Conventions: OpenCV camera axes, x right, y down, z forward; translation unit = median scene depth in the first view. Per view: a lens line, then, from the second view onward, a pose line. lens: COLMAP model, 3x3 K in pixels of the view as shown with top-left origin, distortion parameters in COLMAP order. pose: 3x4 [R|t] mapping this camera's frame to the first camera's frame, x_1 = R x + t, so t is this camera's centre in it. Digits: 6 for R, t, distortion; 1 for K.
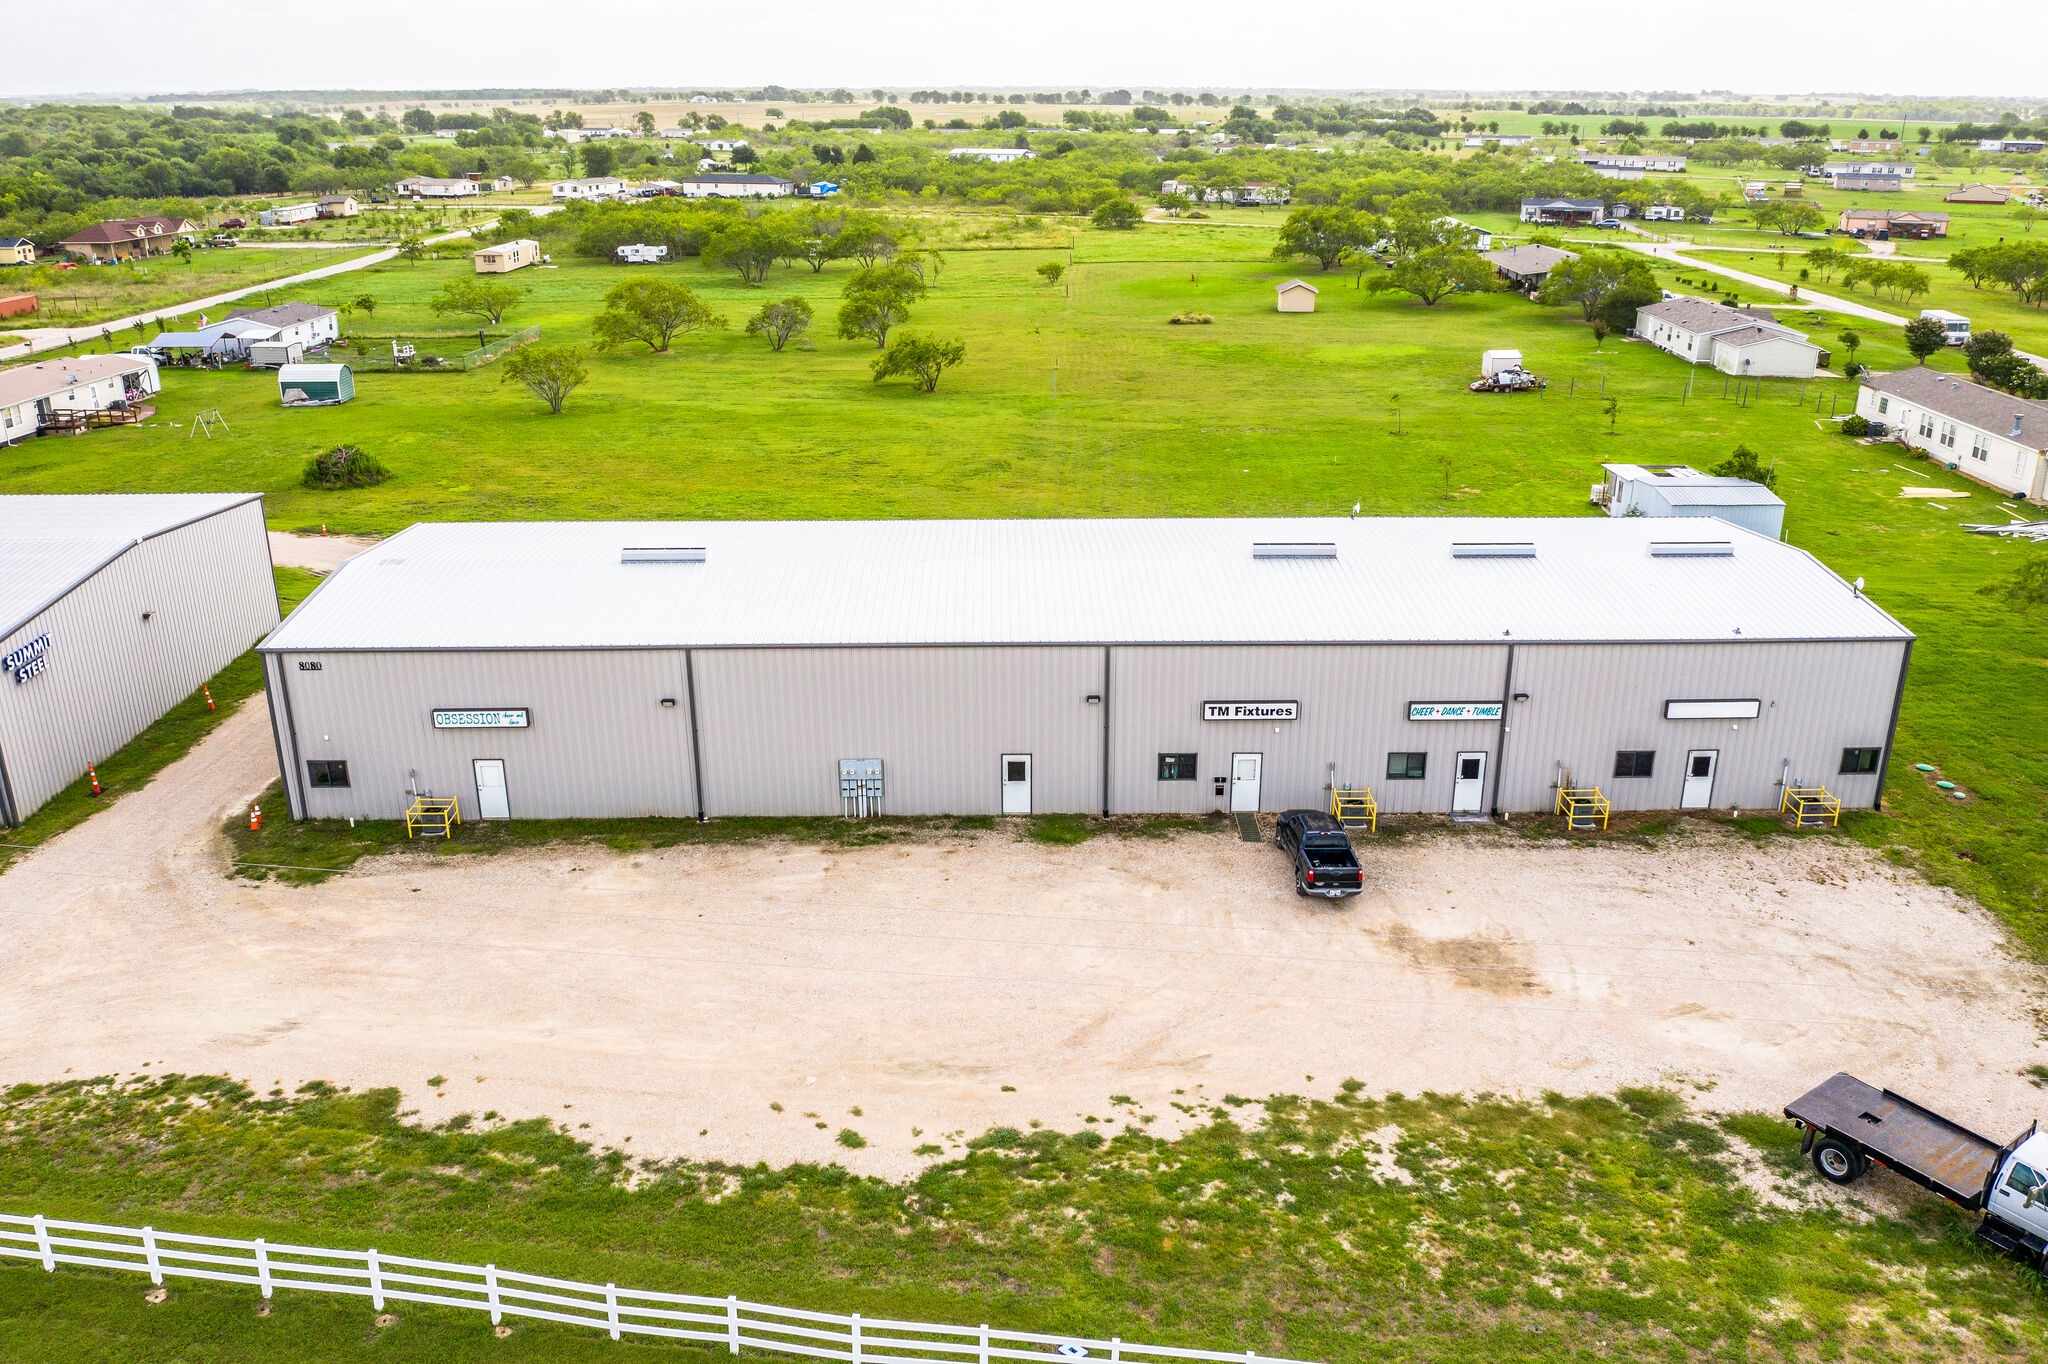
lens RADIAL K [[1605.6, 0, 1023.7], [0, 1605.6, 708.6], [0, 0, 1]] dist [-0.028788, 0.006155]
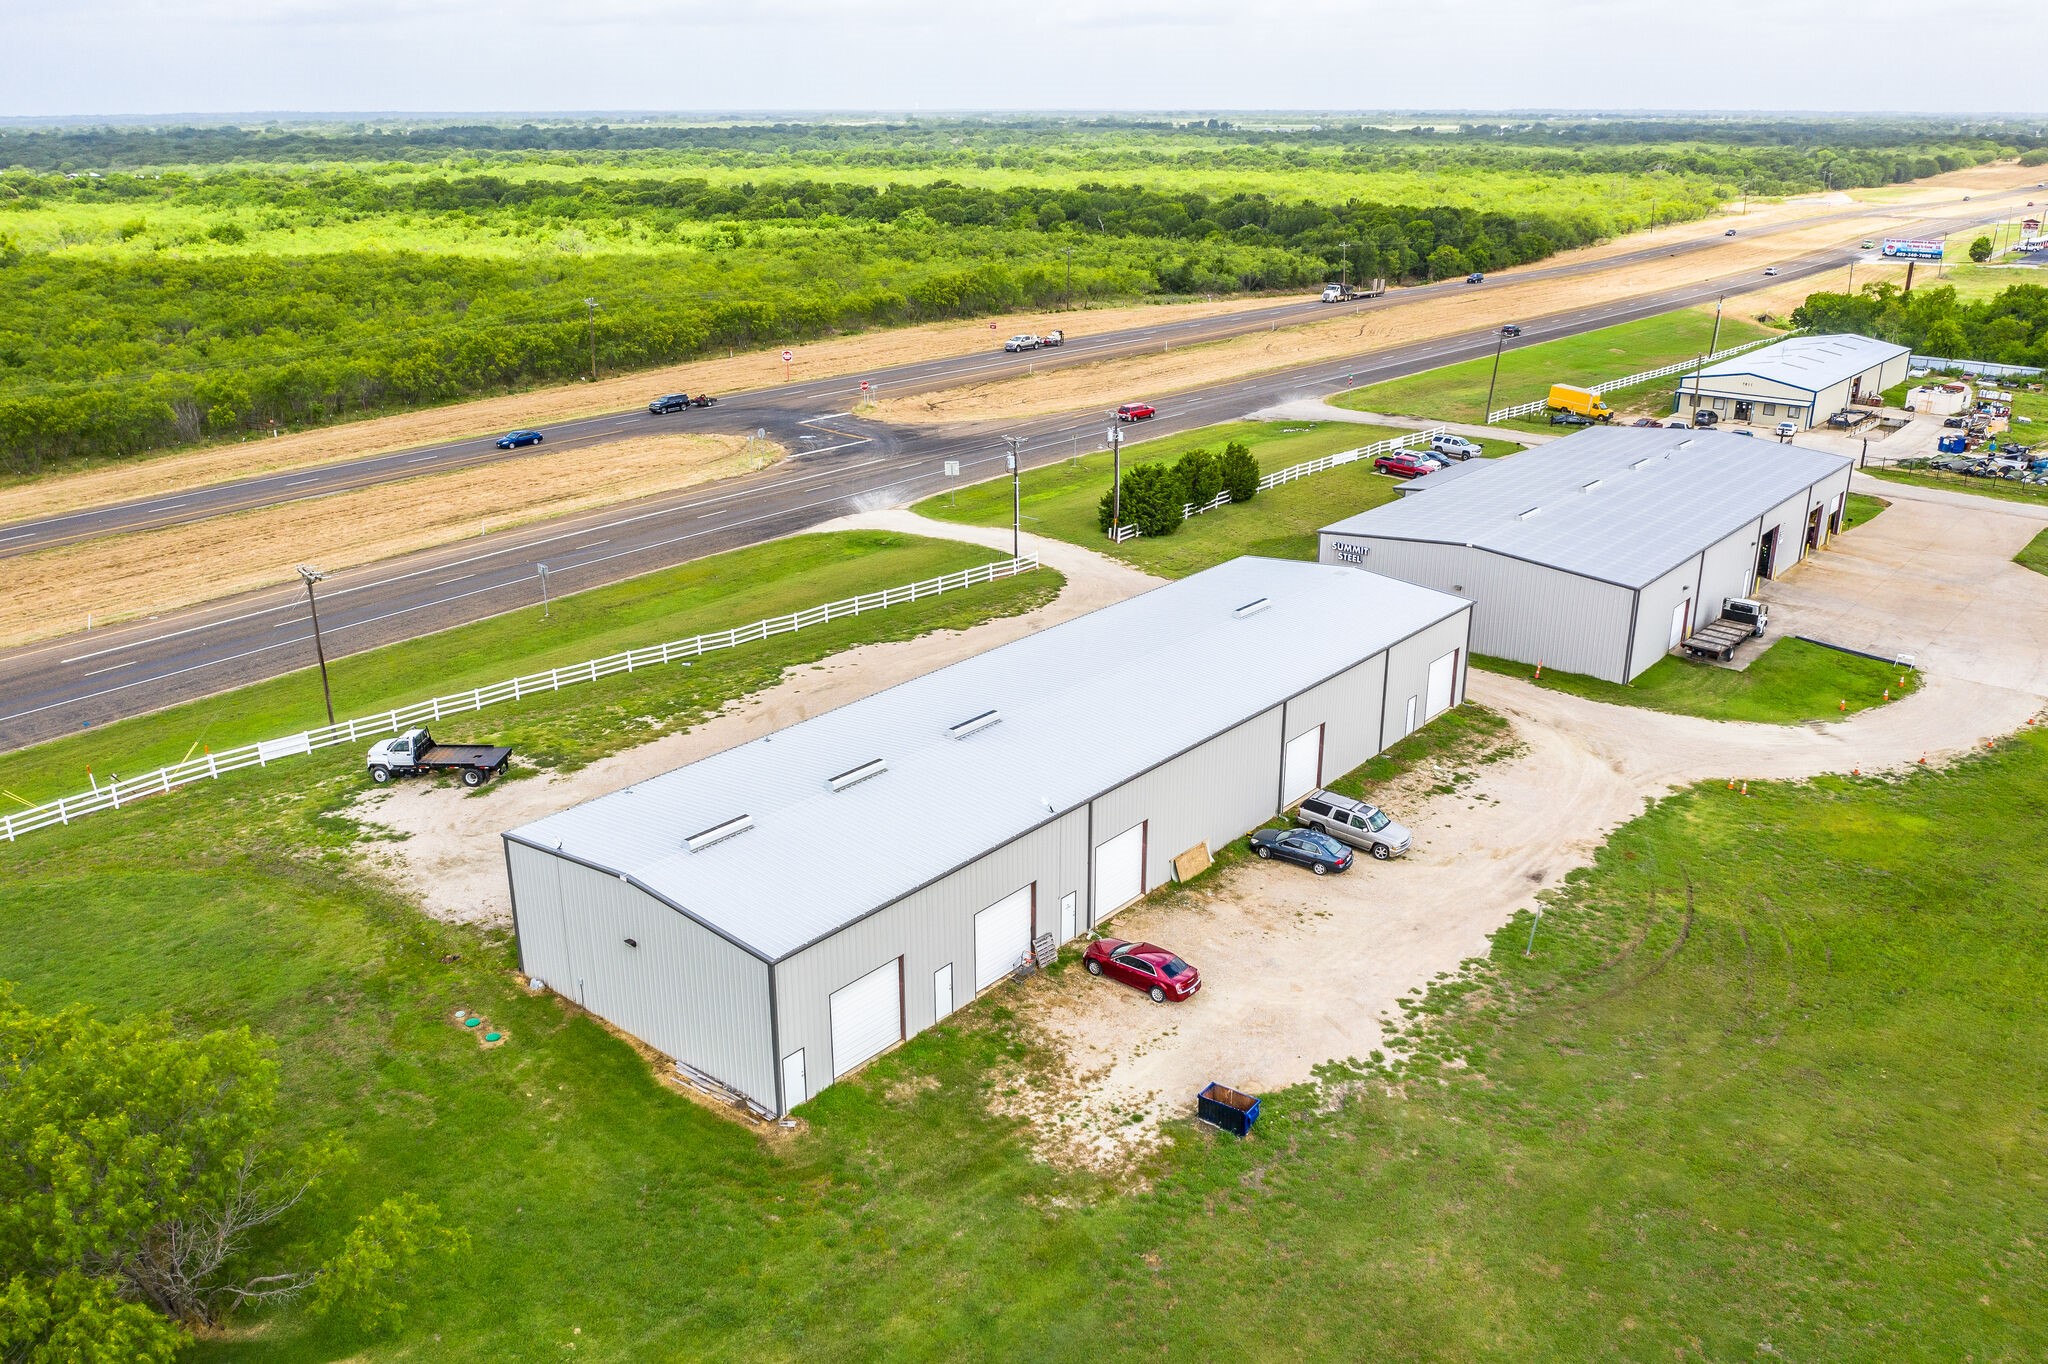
lens RADIAL K [[1605.6, 0, 1023.7], [0, 1605.6, 708.6], [0, 0, 1]] dist [-0.028788, 0.006155]
pose [[-0.652235, 0.269627, -0.708443, 1.103115], [-0.272785, 0.788496, 0.551237, -0.869108], [0.707233, 0.552788, -0.440735, 1.710618]]
